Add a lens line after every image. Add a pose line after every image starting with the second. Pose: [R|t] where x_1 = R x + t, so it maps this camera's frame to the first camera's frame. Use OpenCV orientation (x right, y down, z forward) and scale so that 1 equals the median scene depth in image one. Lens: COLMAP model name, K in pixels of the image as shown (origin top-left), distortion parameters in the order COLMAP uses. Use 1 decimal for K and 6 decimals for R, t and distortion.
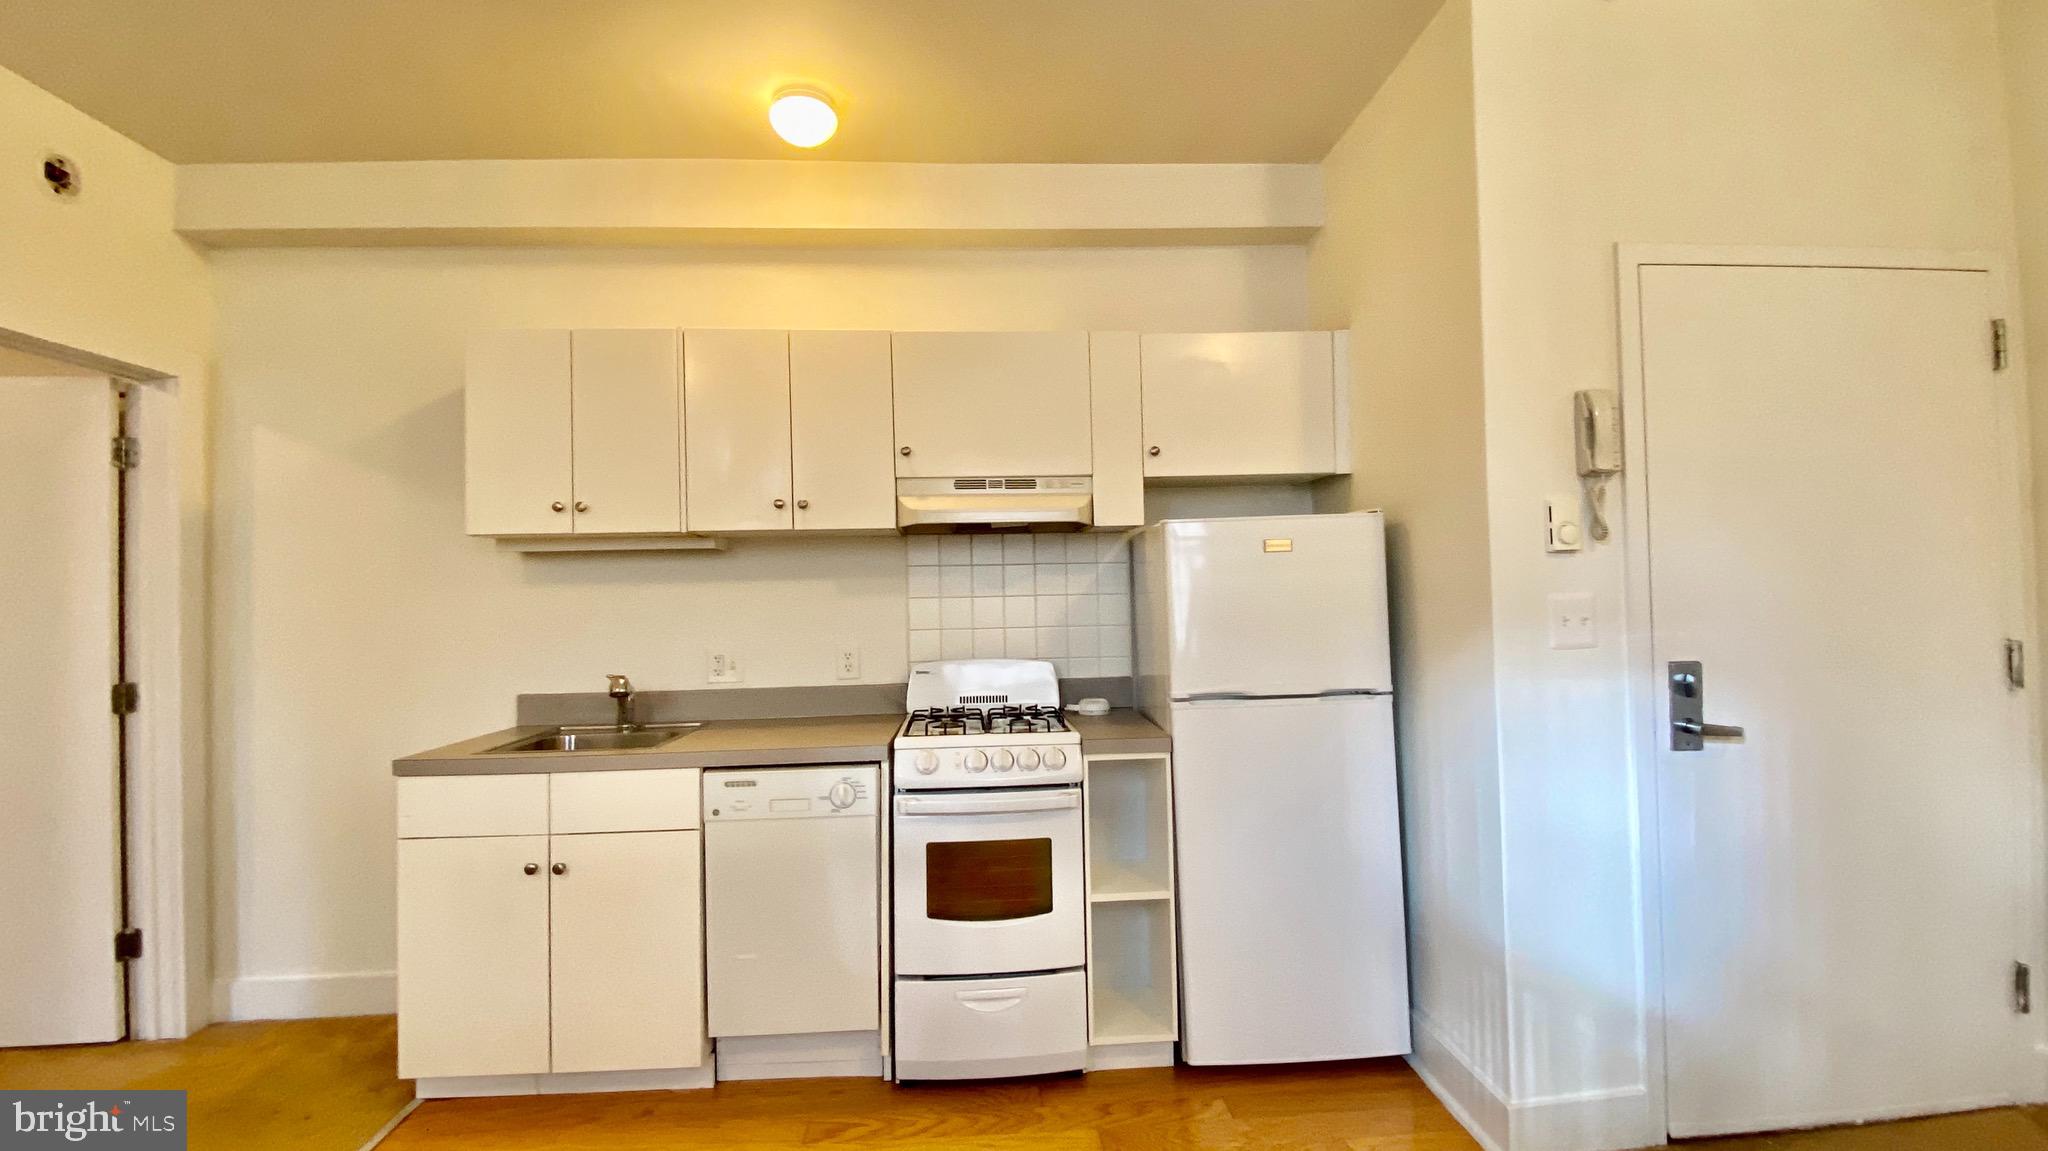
lens RADIAL K [[889.2, 0, 1032.8], [0, 889.2, 573.2], [0, 0, 1]] dist [0.026247, -0.024059]
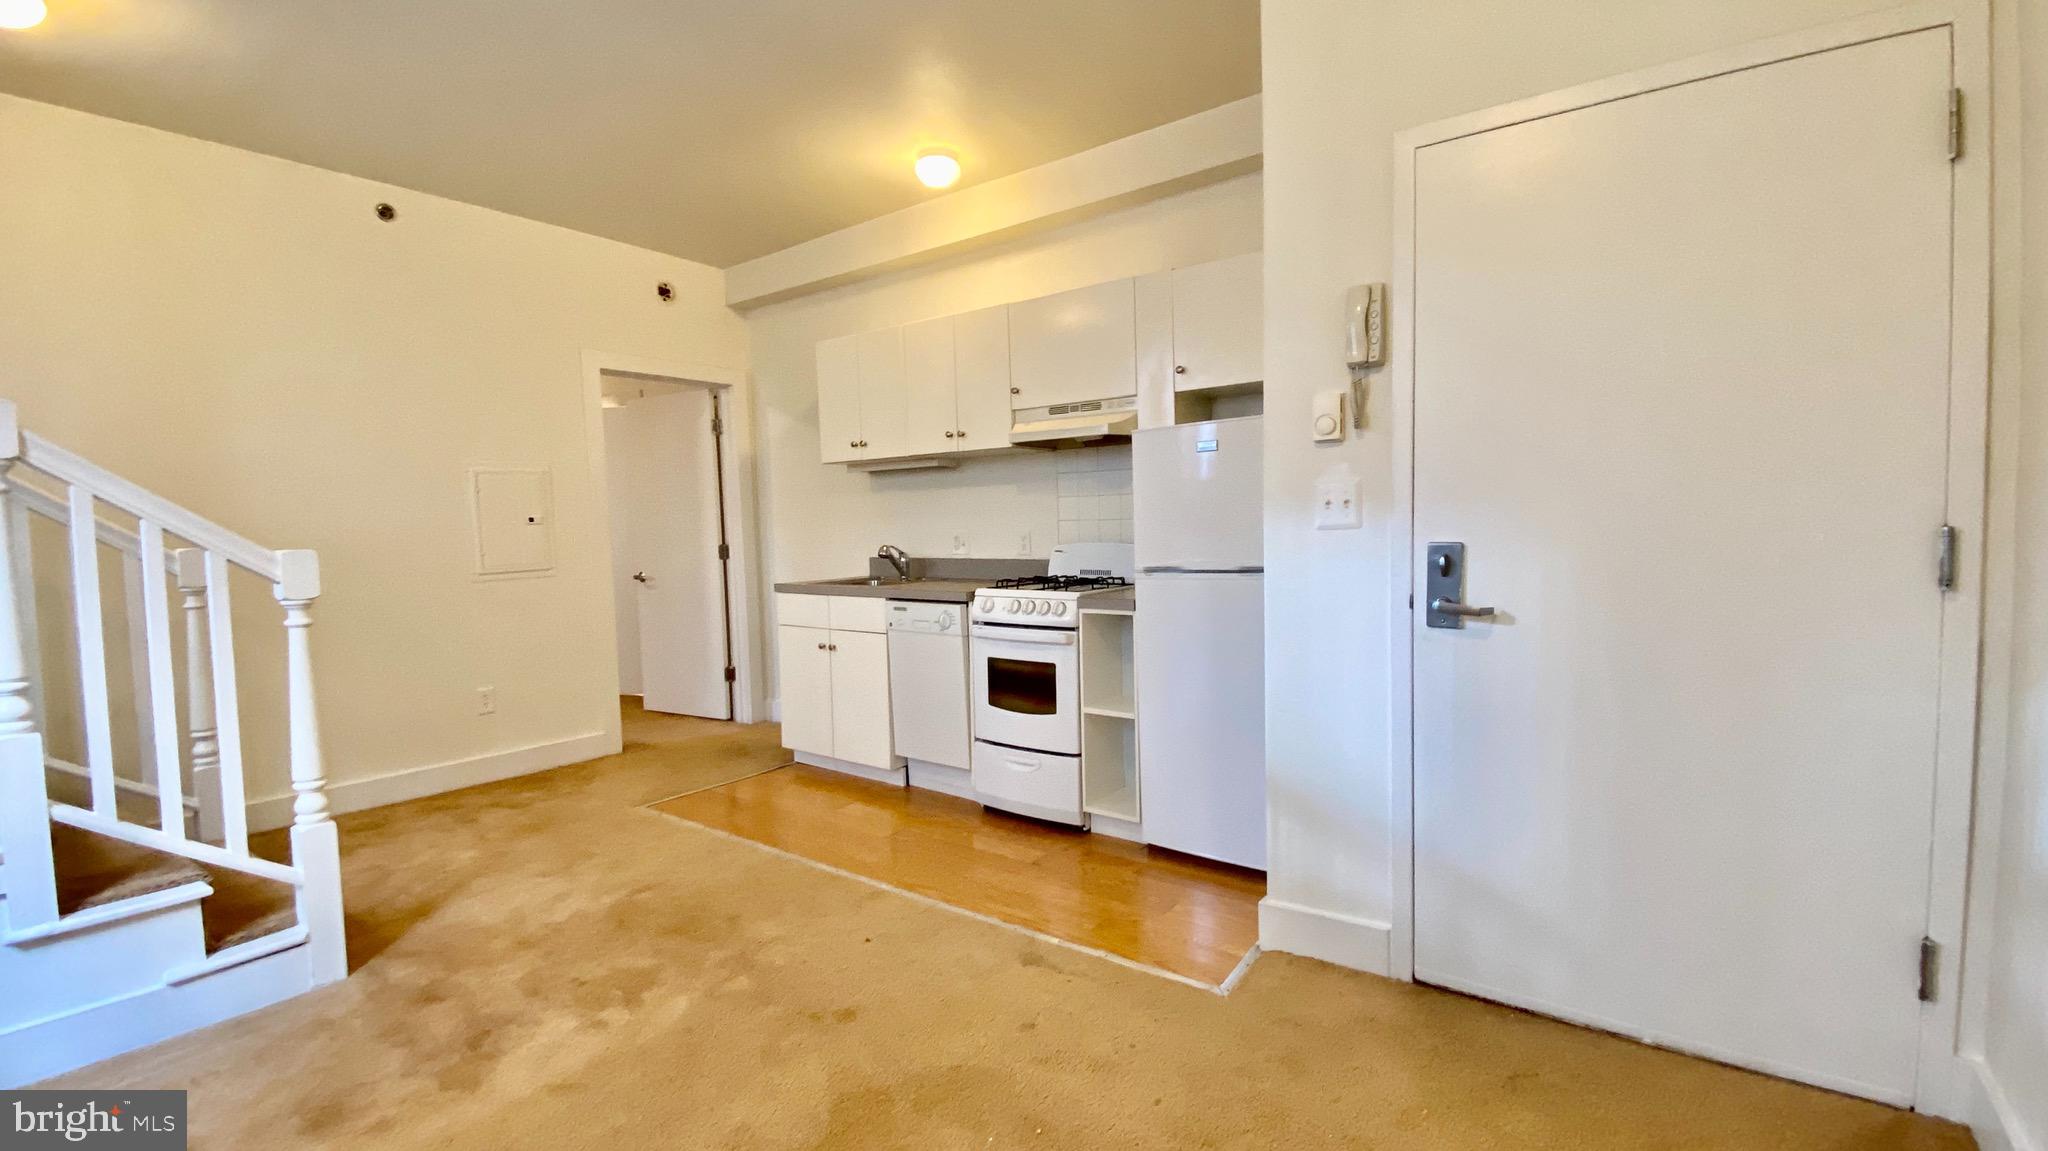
lens RADIAL K [[889.2, 0, 1032.8], [0, 889.2, 573.2], [0, 0, 1]] dist [0.026247, -0.024059]
pose [[0.761322, 0.041480, -0.647046, 0.875452], [0.026134, 0.995177, 0.094547, 0.019293], [0.647847, -0.088891, 0.756566, -0.075674]]
